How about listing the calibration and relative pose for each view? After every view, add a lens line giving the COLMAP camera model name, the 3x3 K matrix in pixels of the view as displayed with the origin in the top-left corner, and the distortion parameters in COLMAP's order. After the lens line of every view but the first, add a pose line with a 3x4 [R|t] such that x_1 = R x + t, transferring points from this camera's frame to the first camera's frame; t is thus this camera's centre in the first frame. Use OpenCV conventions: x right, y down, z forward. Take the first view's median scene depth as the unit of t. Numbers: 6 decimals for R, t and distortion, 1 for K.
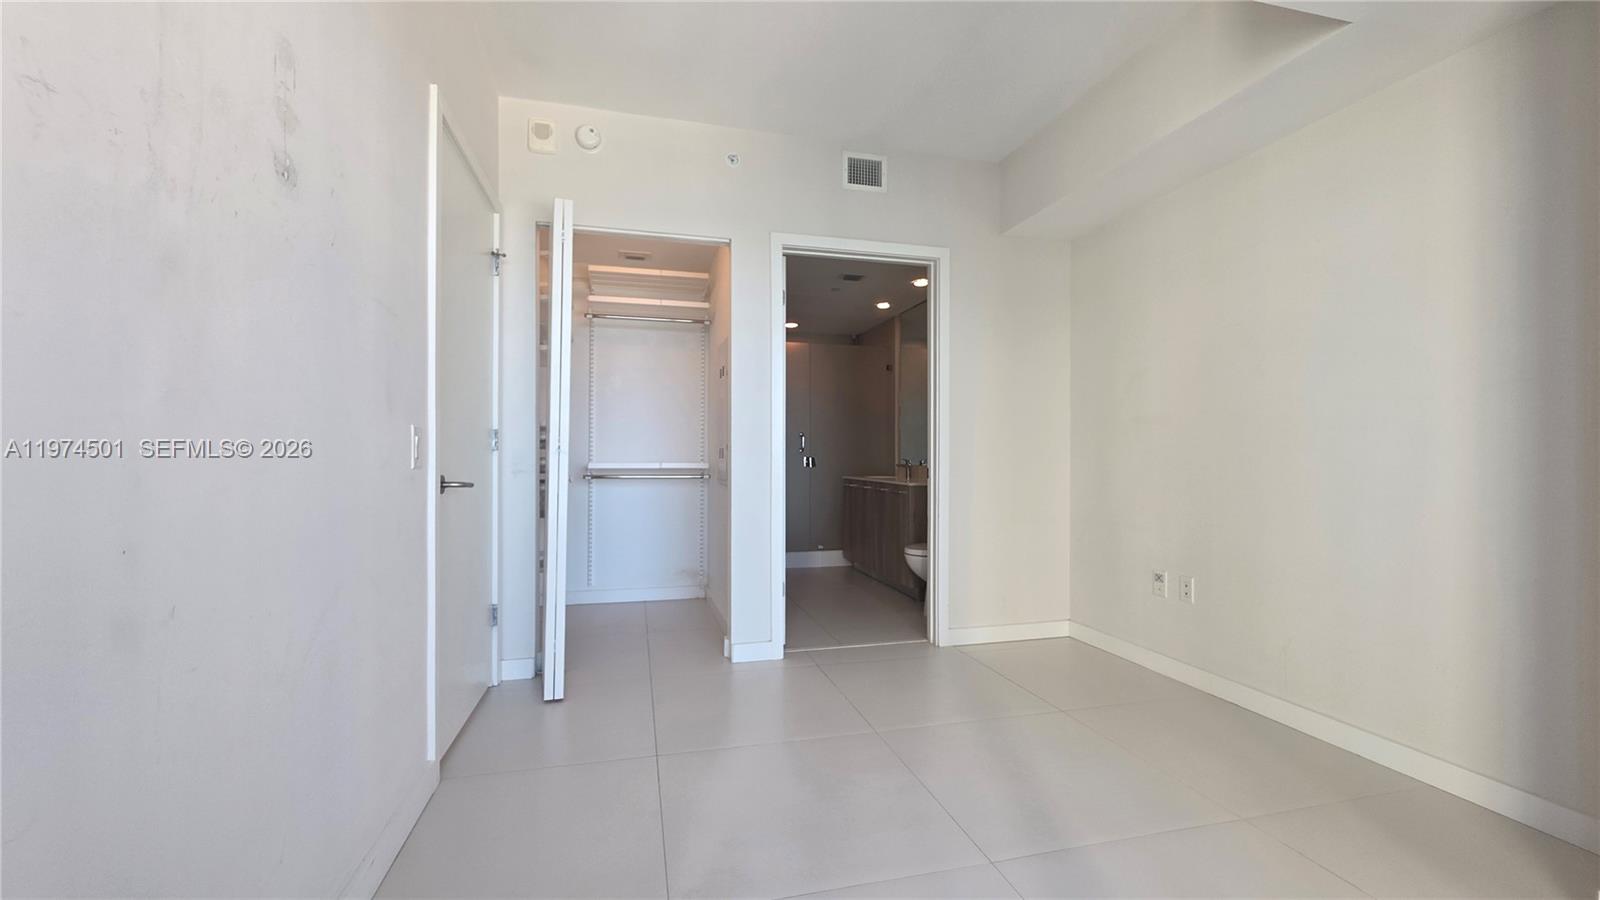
lens RADIAL K [[639.7, 0, 798.7], [0, 639.7, 452.3], [0, 0, 1]] dist [-0.002723, -0.000023]
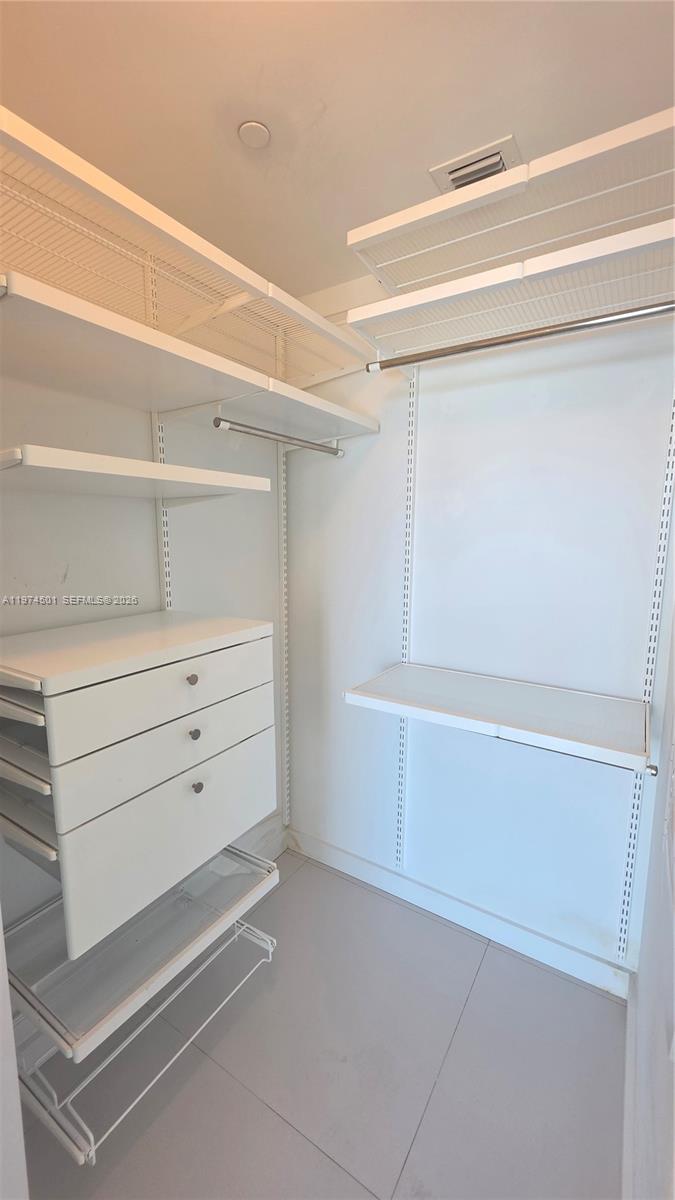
lens RADIAL K [[480.6, 0, 335.9], [0, 480.6, 602.6], [0, 0, 1]] dist [0.002682, -0.000831]
pose [[0.689467, 0.101668, -0.717147, -0.109654], [0.000284, 0.990062, 0.140632, -0.119263], [0.724317, -0.097165, 0.682586, 0.920003]]
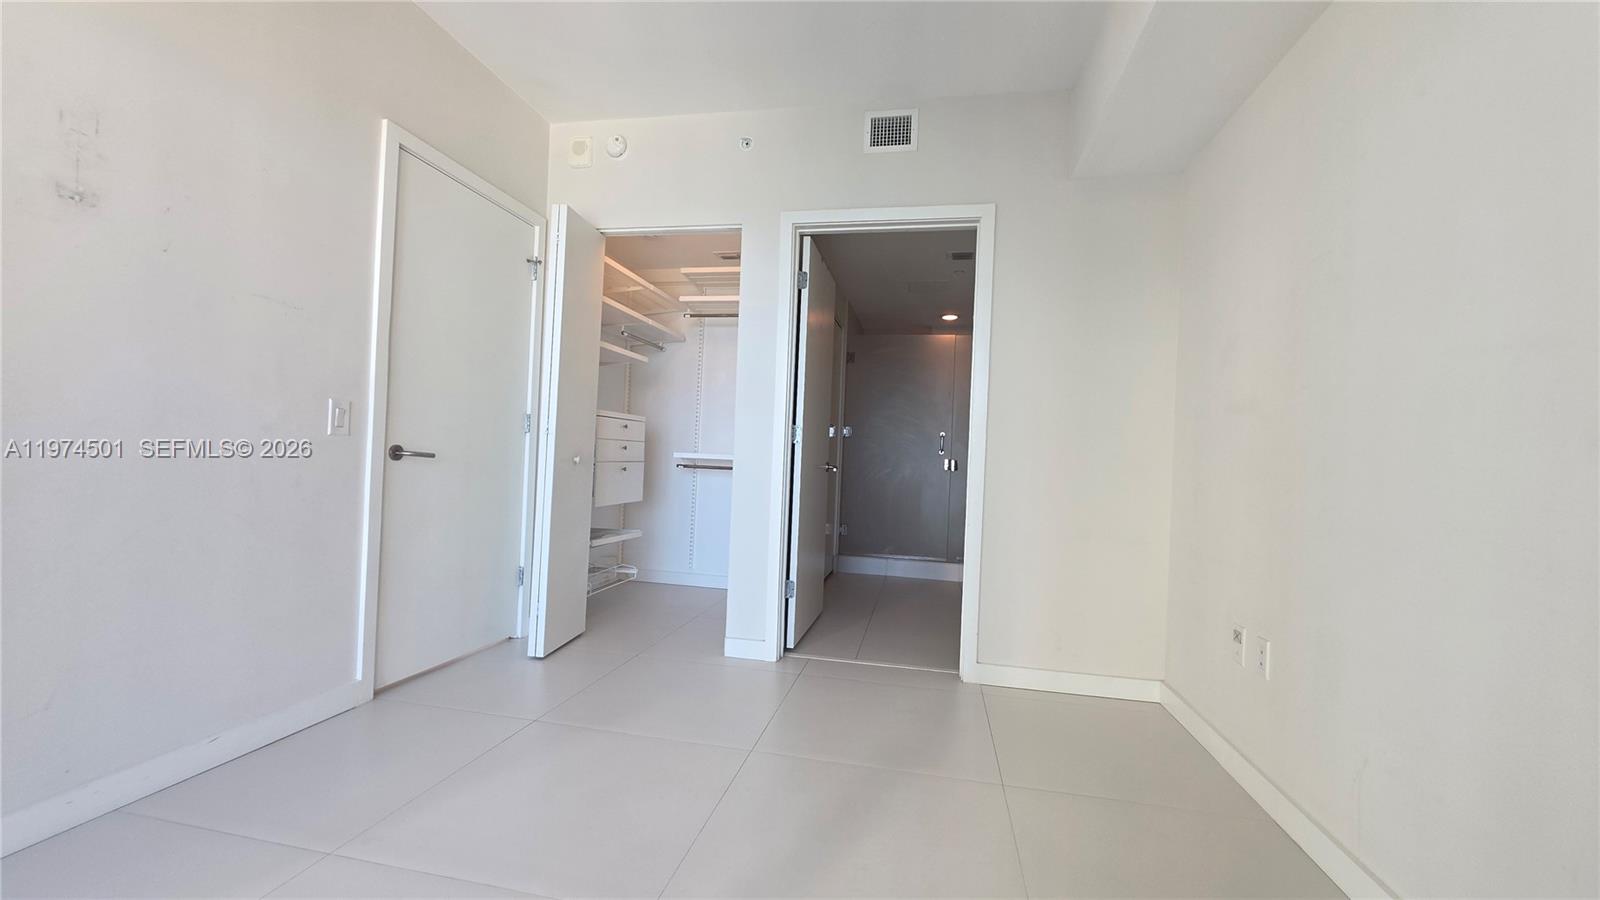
lens RADIAL K [[636.0, 0, 800.4], [0, 636.0, 451.8], [0, 0, 1]] dist [-0.002723, -0.000153]
pose [[0.899038, 0.029966, -0.436844, 0.393640], [-0.036341, 0.999320, -0.006242, 0.017903], [0.436360, 0.021487, 0.899516, 0.160815]]
